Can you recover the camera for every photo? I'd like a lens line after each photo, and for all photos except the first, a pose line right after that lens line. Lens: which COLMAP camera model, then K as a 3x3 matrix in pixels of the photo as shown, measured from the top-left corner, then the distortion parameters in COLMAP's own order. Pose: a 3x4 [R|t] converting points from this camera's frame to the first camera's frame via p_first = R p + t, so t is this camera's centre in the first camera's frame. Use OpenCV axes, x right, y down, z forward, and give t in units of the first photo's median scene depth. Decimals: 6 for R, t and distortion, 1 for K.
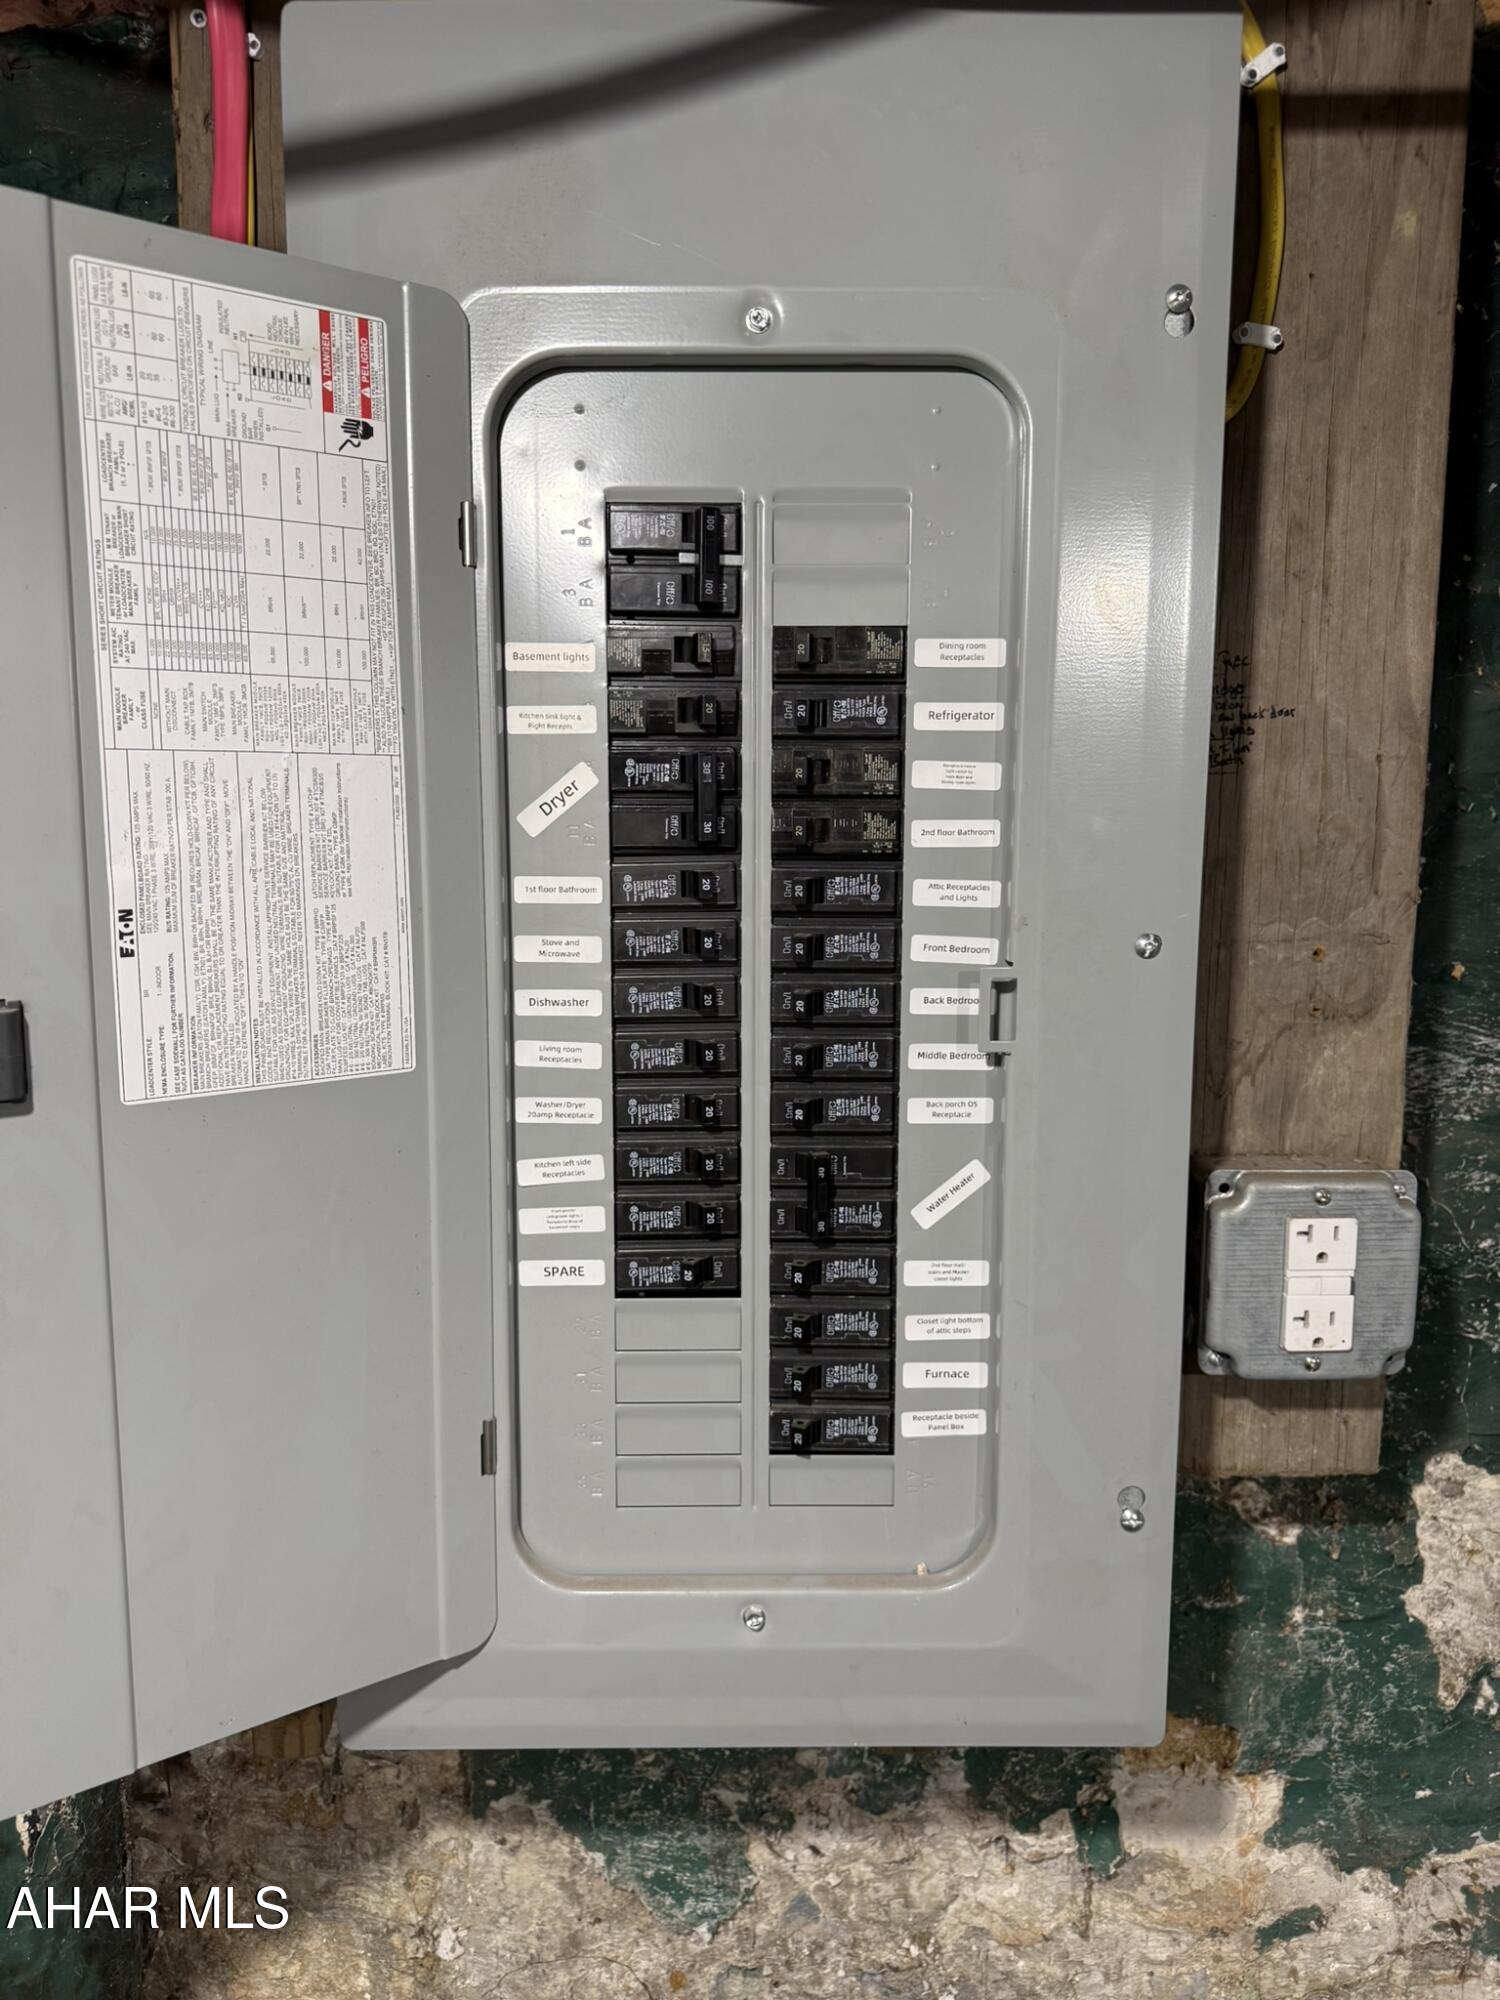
lens RADIAL K [[1416.7, 0, 751.0], [0, 1416.7, 1003.1], [0, 0, 1]] dist [0.004682, -0.003861]
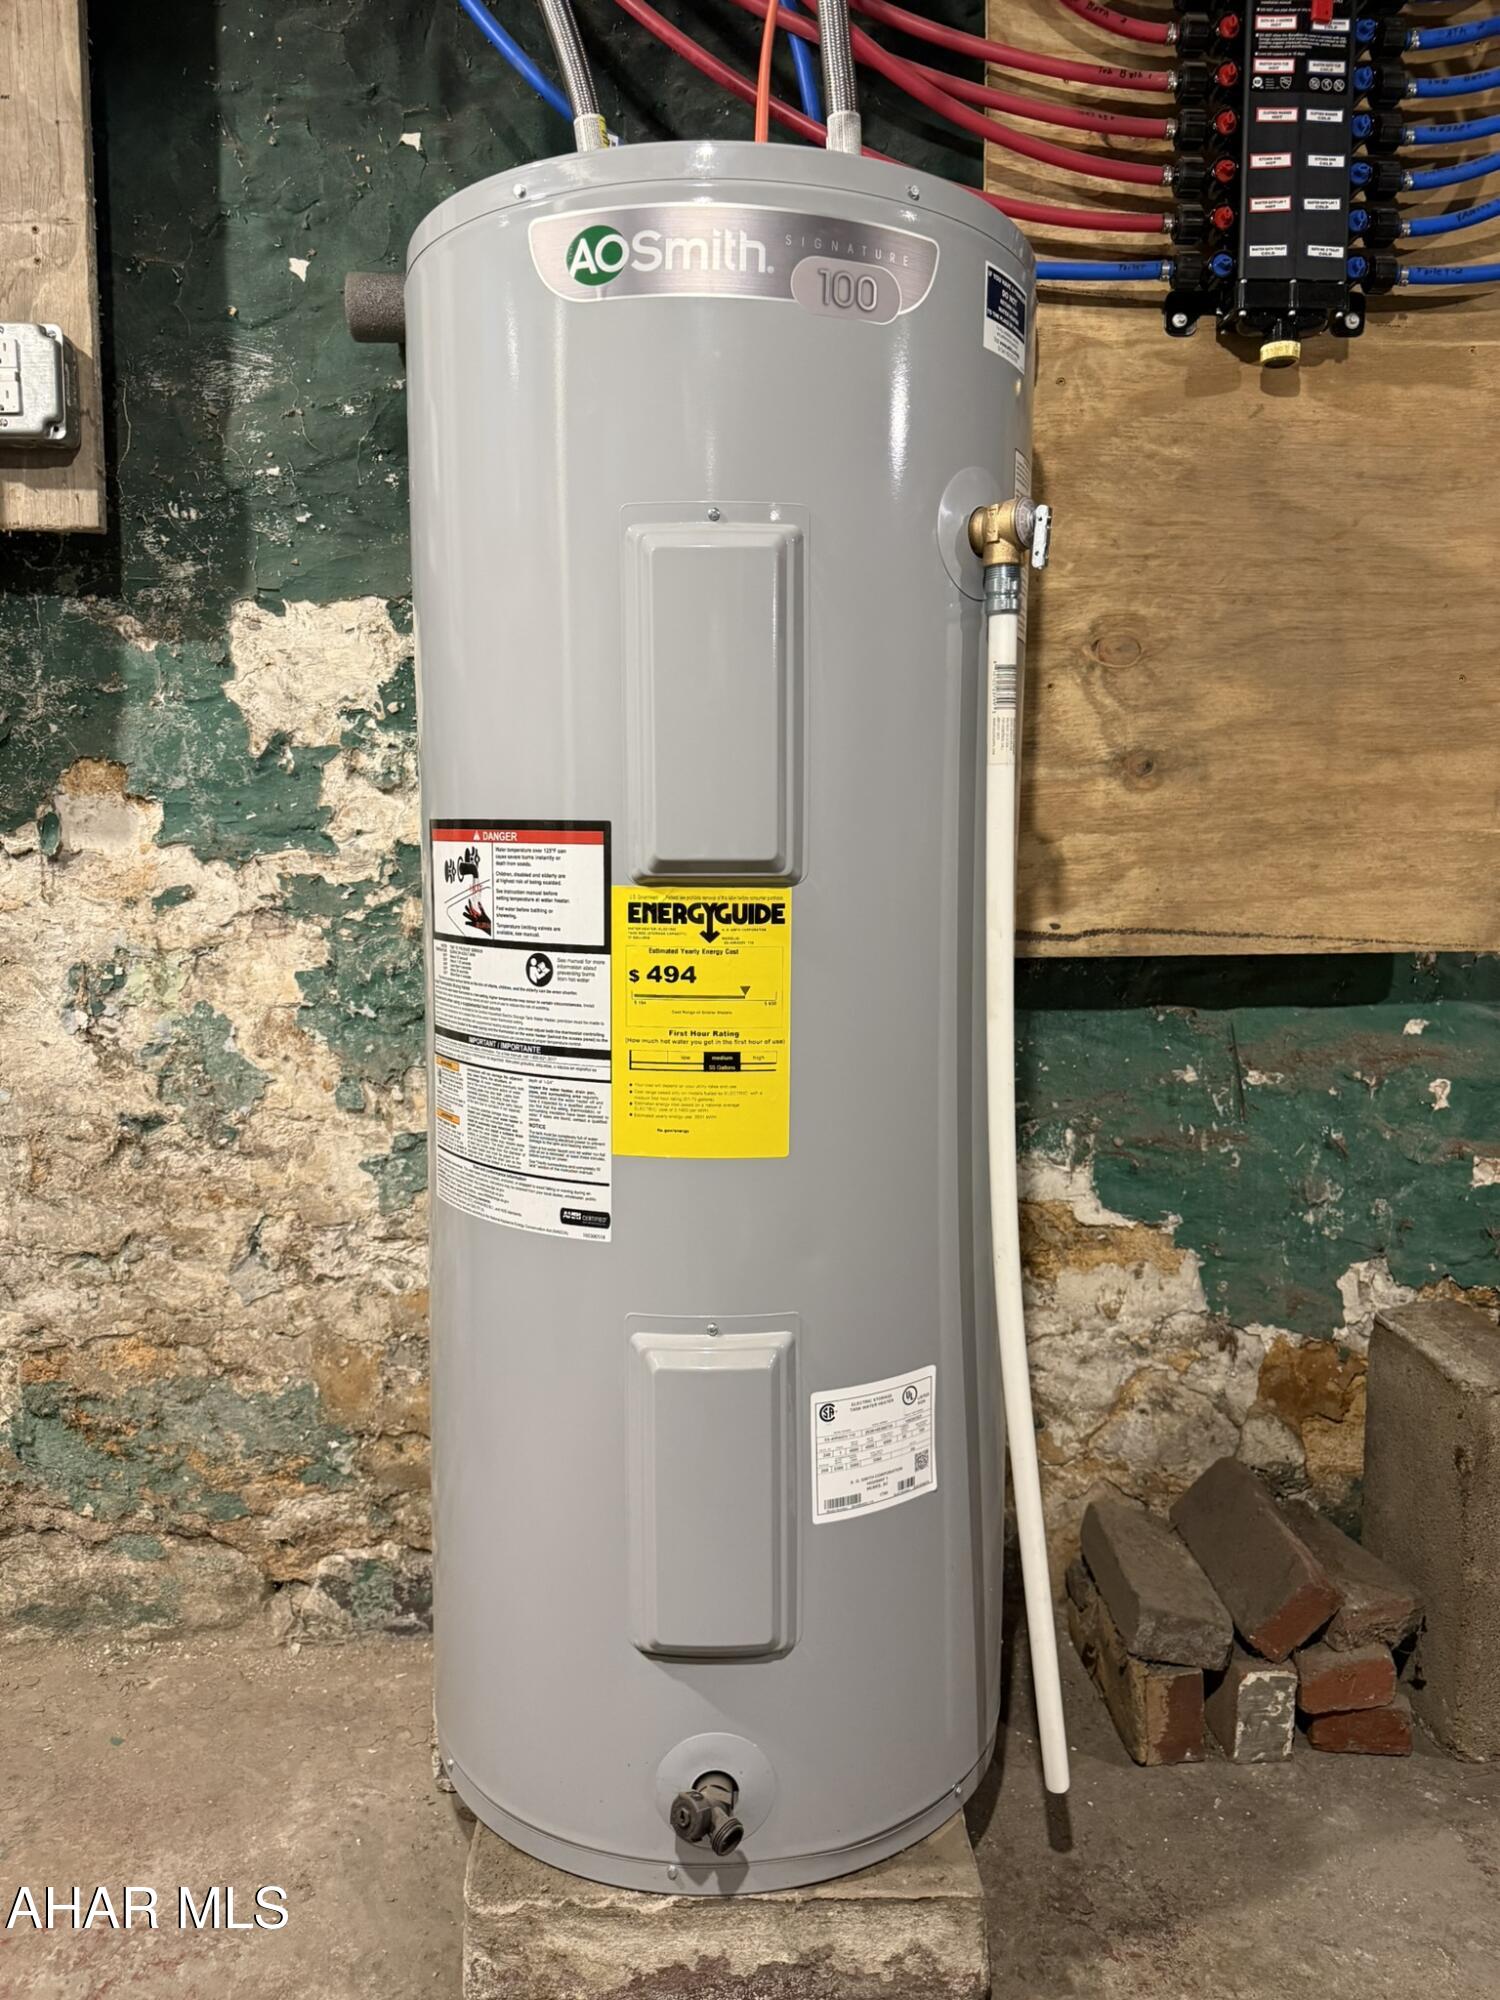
lens RADIAL K [[1416.7, 0, 751.1], [0, 1416.7, 1003.7], [0, 0, 1]] dist [0.004682, -0.003861]
pose [[0.999872, -0.005990, 0.014849, 1.057265], [0.006536, 0.999296, -0.036956, 0.859079], [-0.014617, 0.037048, 0.999207, -0.692450]]
